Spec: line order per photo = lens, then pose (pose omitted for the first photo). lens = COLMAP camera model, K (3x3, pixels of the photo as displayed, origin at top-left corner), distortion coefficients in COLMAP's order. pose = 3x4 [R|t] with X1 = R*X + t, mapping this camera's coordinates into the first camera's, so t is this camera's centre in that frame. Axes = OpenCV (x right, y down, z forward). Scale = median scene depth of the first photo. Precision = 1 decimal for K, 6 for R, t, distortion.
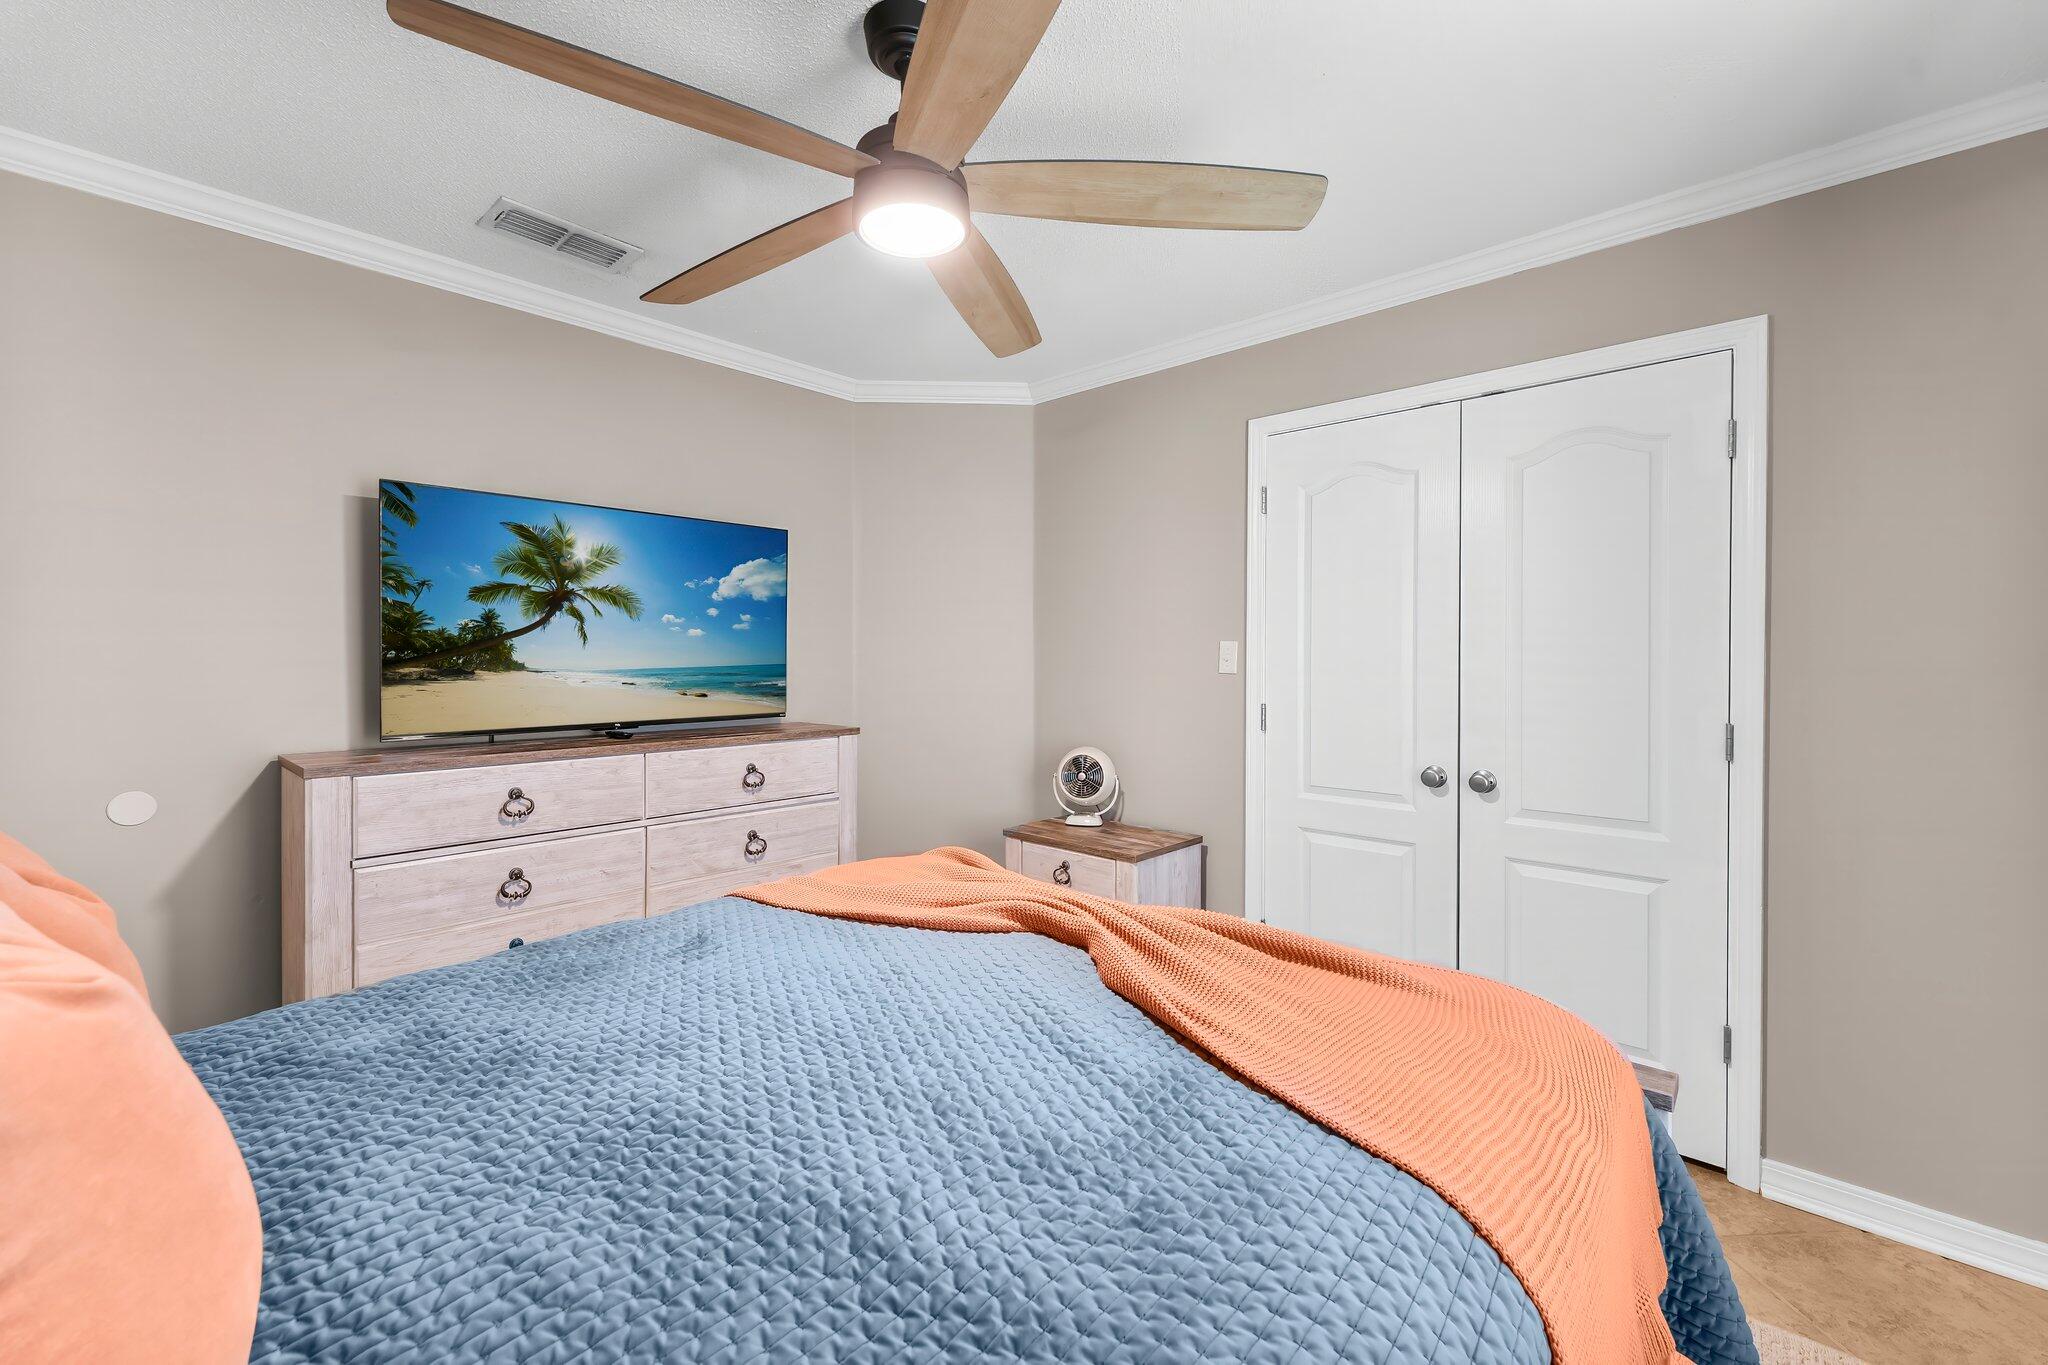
lens RADIAL K [[843.4, 0, 1026.1], [0, 843.4, 658.2], [0, 0, 1]] dist [-0.000315, -0.000016]
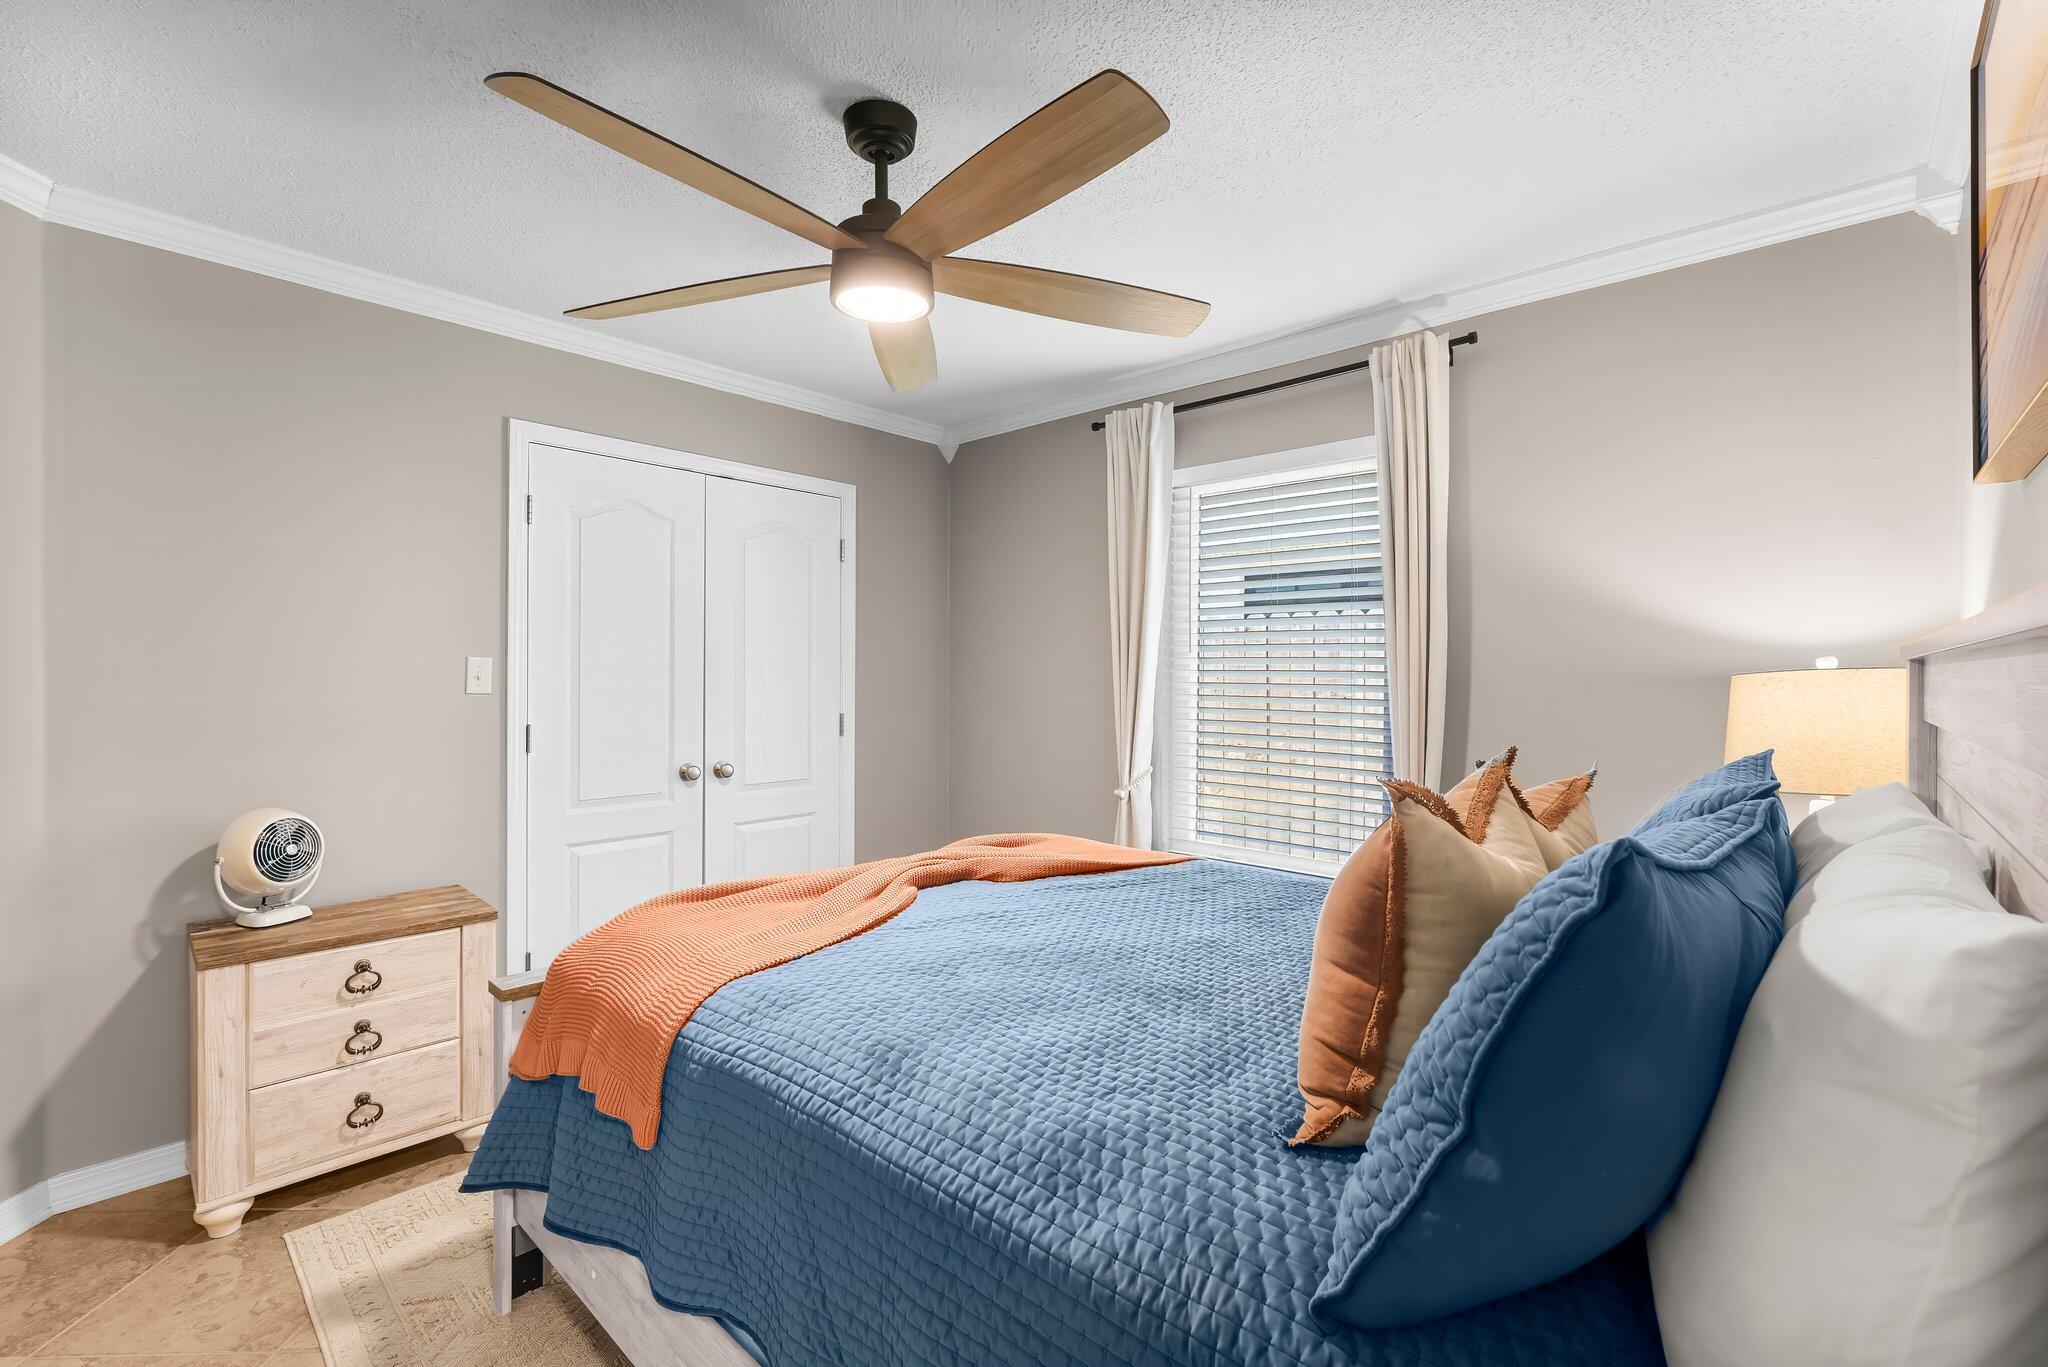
lens RADIAL K [[883.2, 0, 1024.0], [0, 883.2, 683.5], [0, 0, 1]] dist [-0.002181, 0.000488]
pose [[0.015146, -0.011877, 0.999815, -0.785488], [0.001013, 0.999929, 0.011863, -0.003866], [-0.999885, 0.000833, 0.015157, 0.480883]]
